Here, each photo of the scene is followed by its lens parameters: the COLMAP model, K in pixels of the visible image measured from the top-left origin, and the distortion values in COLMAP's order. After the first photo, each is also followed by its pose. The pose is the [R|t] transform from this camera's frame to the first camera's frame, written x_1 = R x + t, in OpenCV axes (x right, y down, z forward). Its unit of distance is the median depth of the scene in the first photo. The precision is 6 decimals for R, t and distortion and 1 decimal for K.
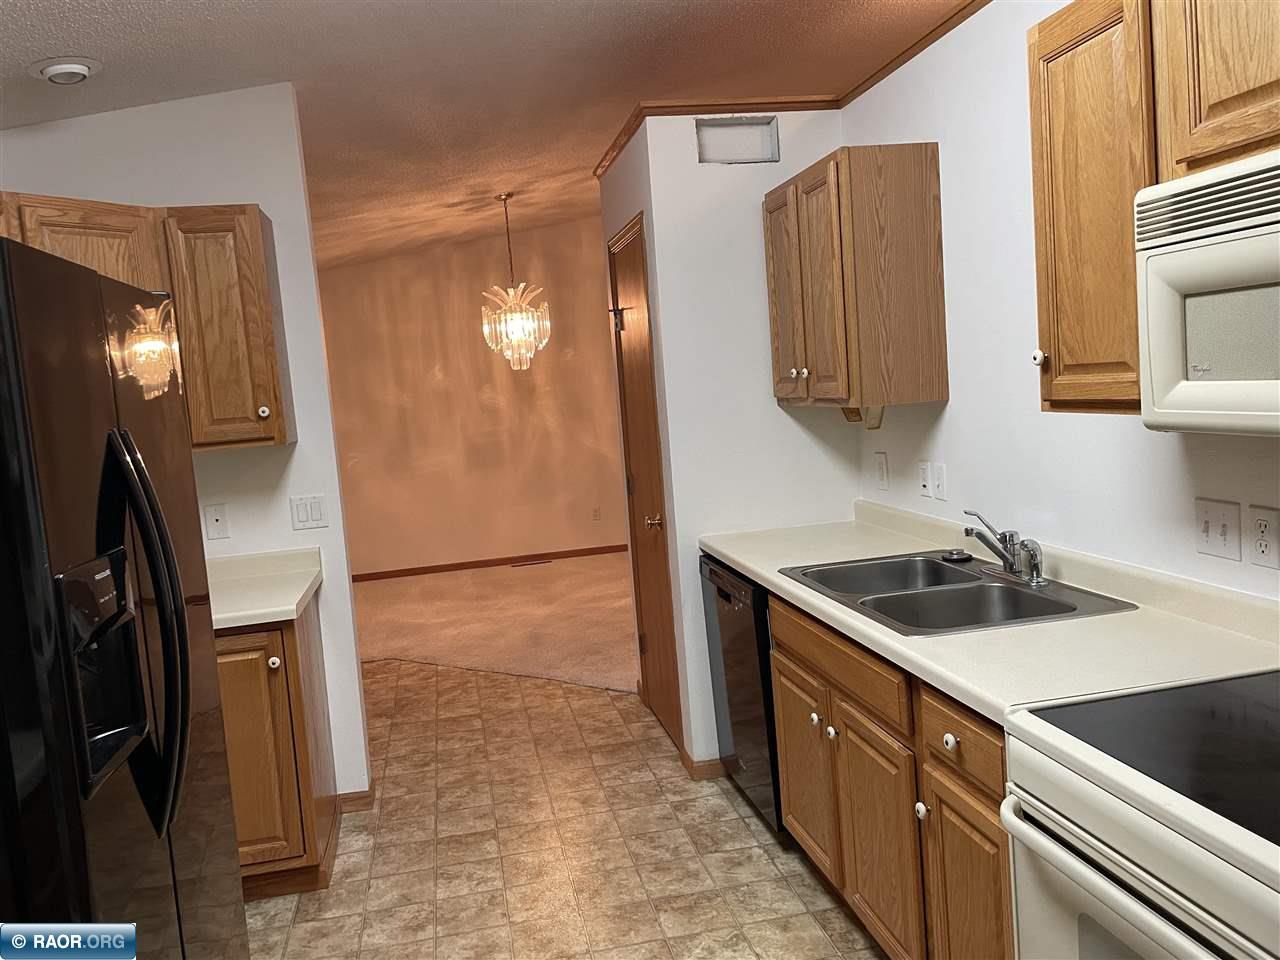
lens RADIAL K [[971.4, 0, 620.6], [0, 971.4, 471.5], [0, 0, 1]] dist [0.084487, -0.102306]
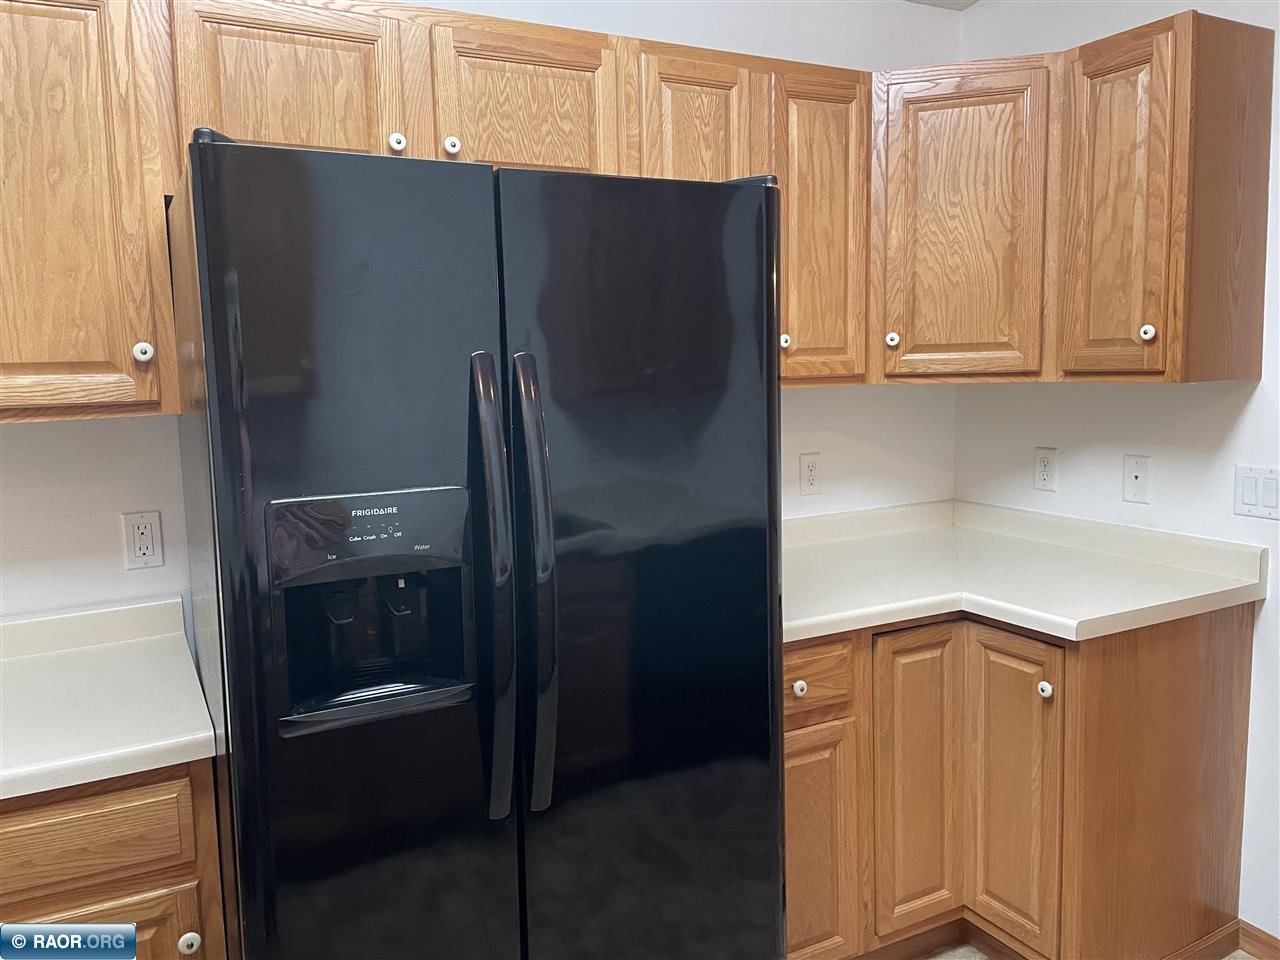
lens RADIAL K [[971.4, 0, 639.5], [0, 971.4, 468.5], [0, 0, 1]] dist [0.084487, -0.102306]
pose [[0.303516, 0.179386, -0.935788, 0.202167], [-0.084281, 0.983323, 0.161163, -0.054031], [0.949091, 0.029953, 0.313573, 0.509530]]
